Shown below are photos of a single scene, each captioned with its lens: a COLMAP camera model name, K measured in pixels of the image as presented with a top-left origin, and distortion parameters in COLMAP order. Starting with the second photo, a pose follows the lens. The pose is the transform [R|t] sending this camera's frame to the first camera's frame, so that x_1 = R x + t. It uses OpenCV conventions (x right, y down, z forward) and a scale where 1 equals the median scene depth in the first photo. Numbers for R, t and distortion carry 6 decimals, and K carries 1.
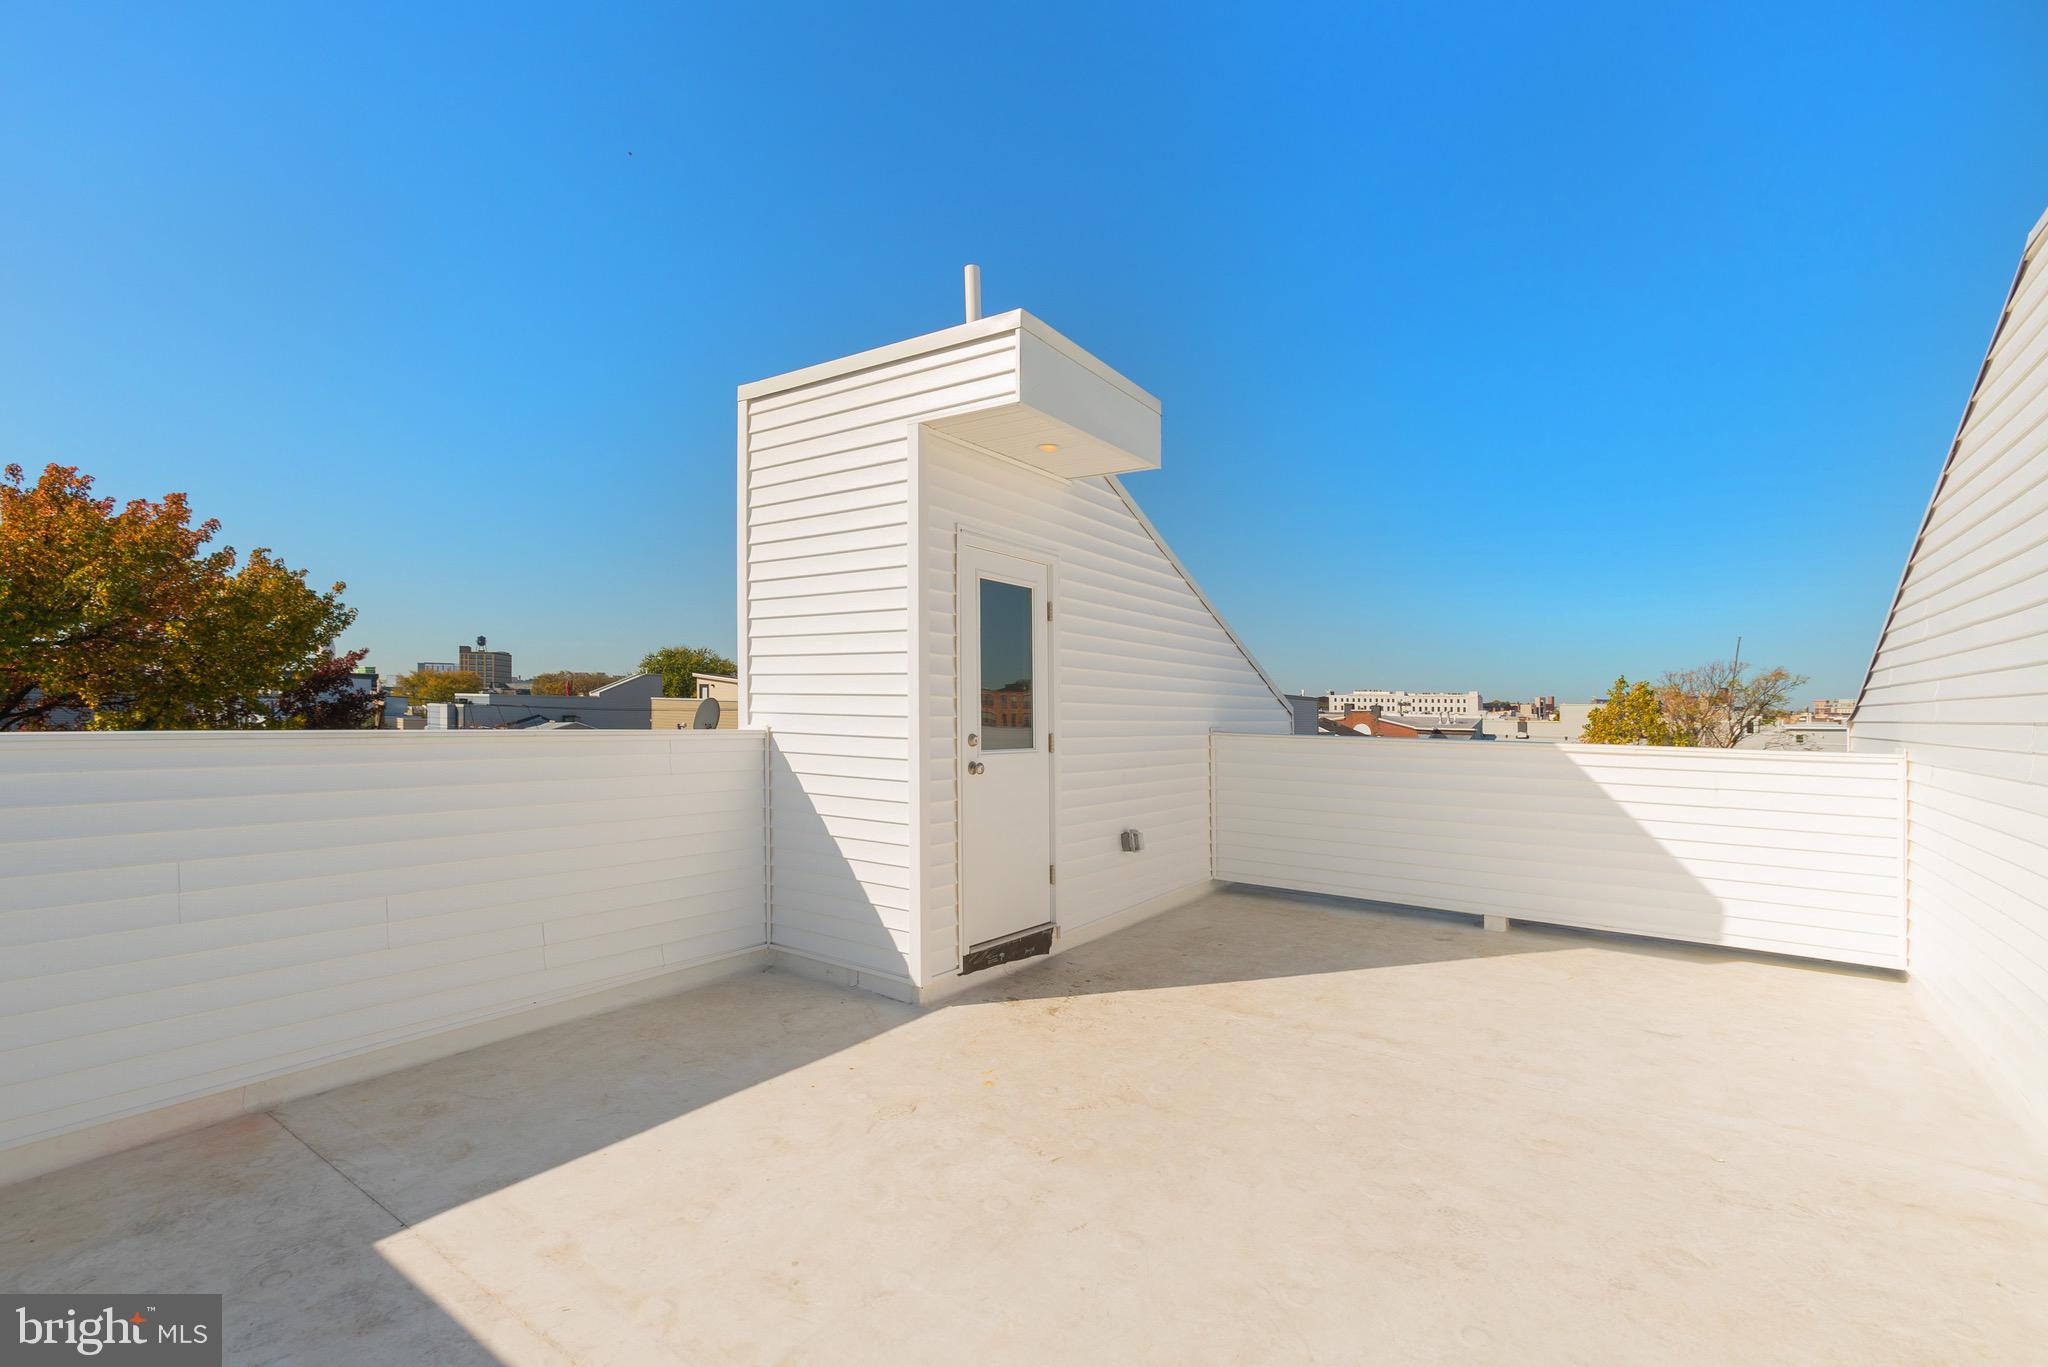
lens RADIAL K [[938.6, 0, 1016.4], [0, 938.6, 693.7], [0, 0, 1]] dist [-0.018397, 0.009535]
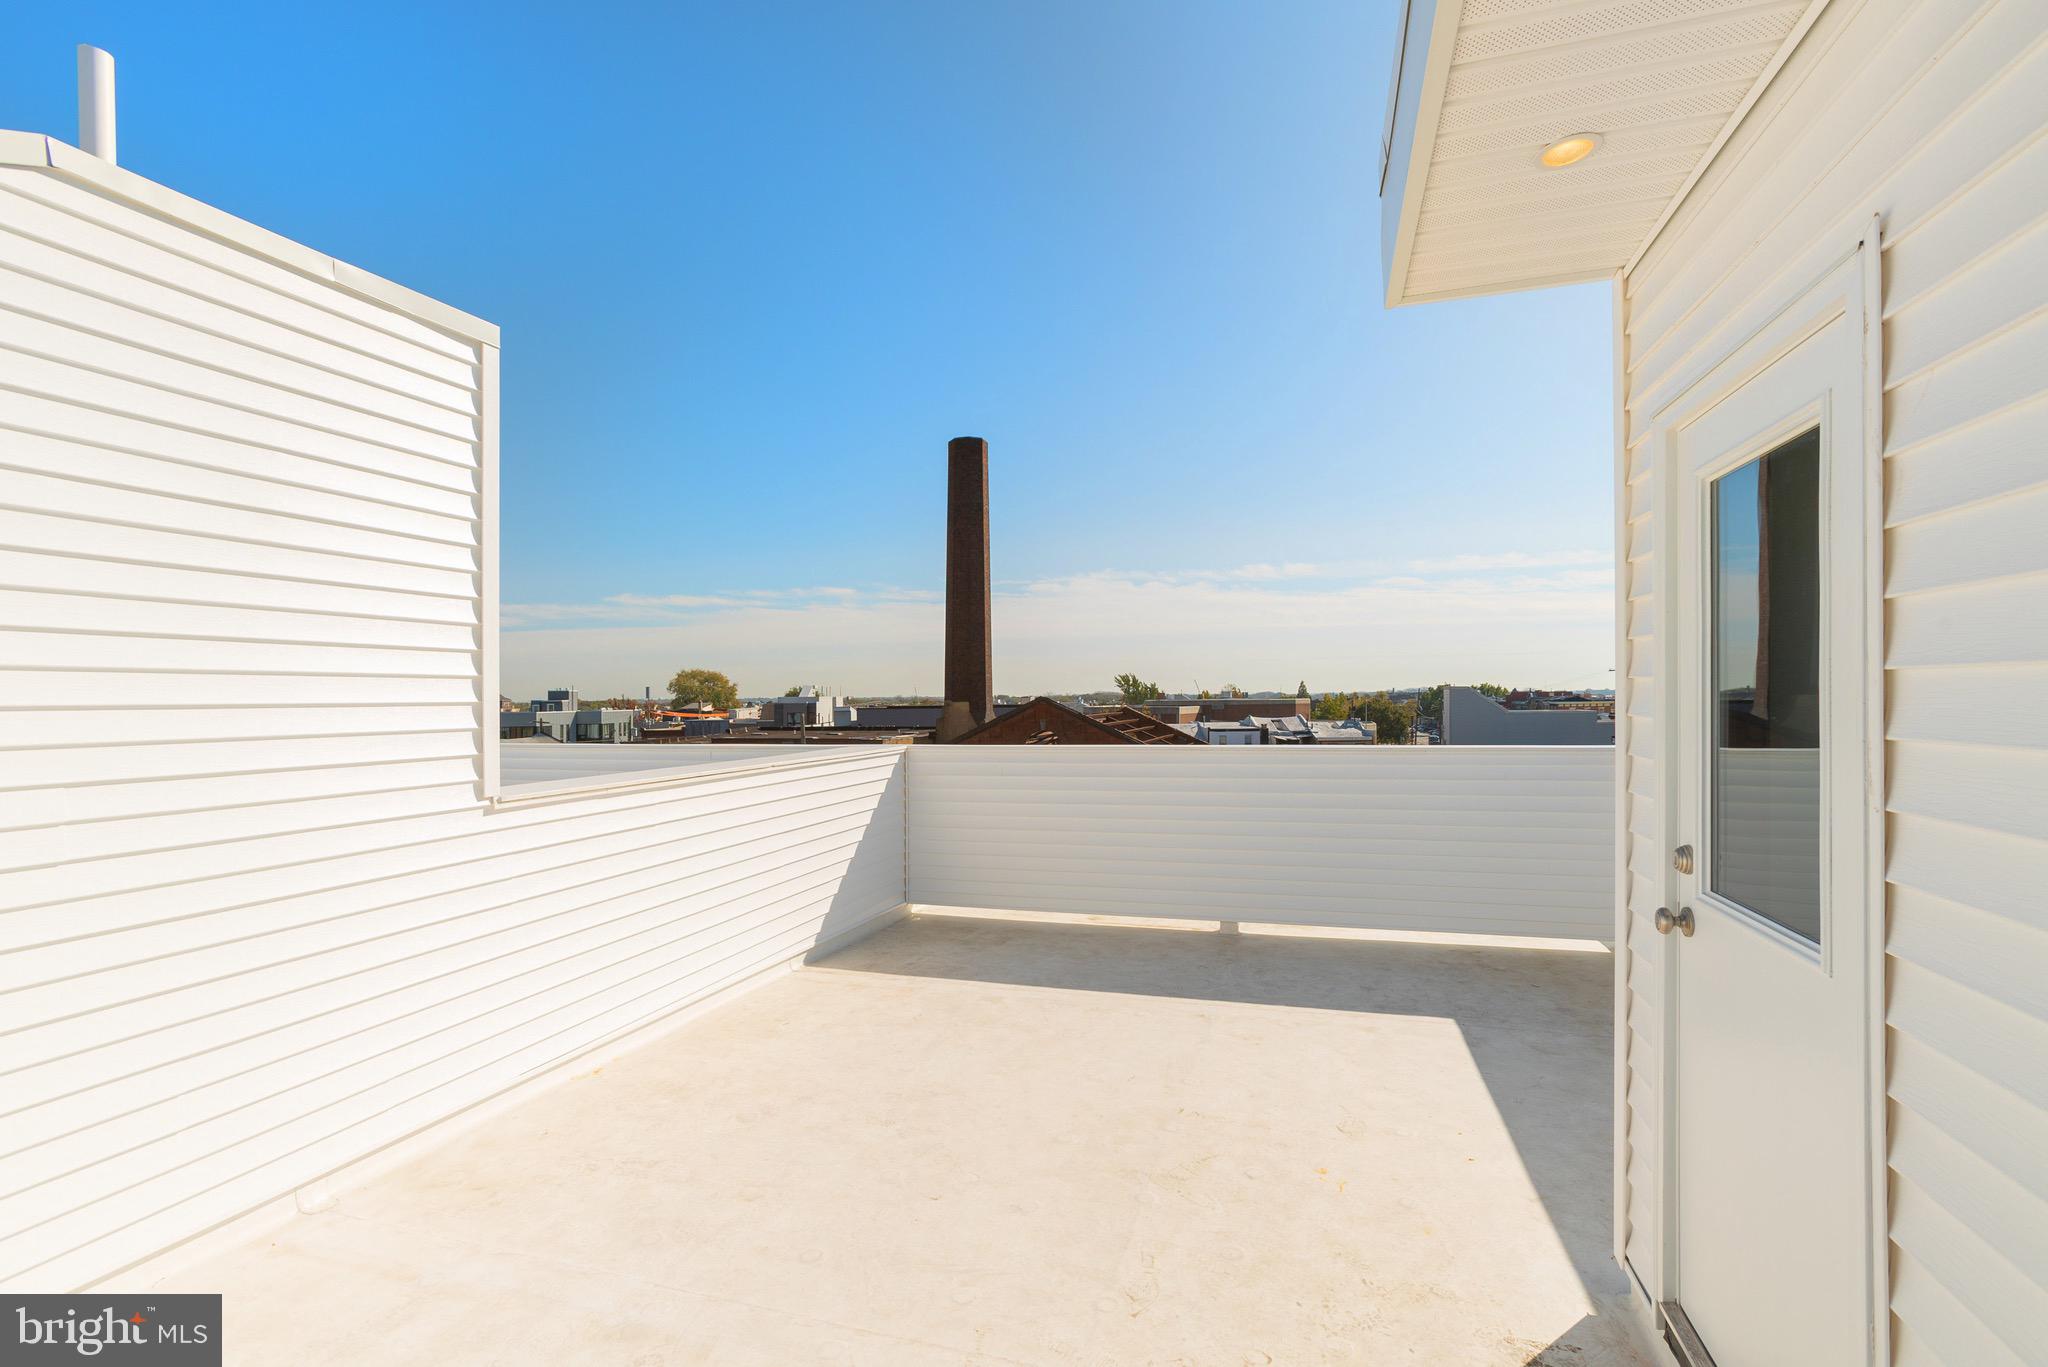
lens RADIAL K [[938.6, 0, 1023.9], [0, 938.6, 695.6], [0, 0, 1]] dist [-0.018397, 0.009535]
pose [[-0.951214, -0.010875, -0.308339, 0.645551], [-0.003921, 0.999724, -0.023167, -0.028284], [0.308506, -0.020827, -0.950994, 2.174296]]
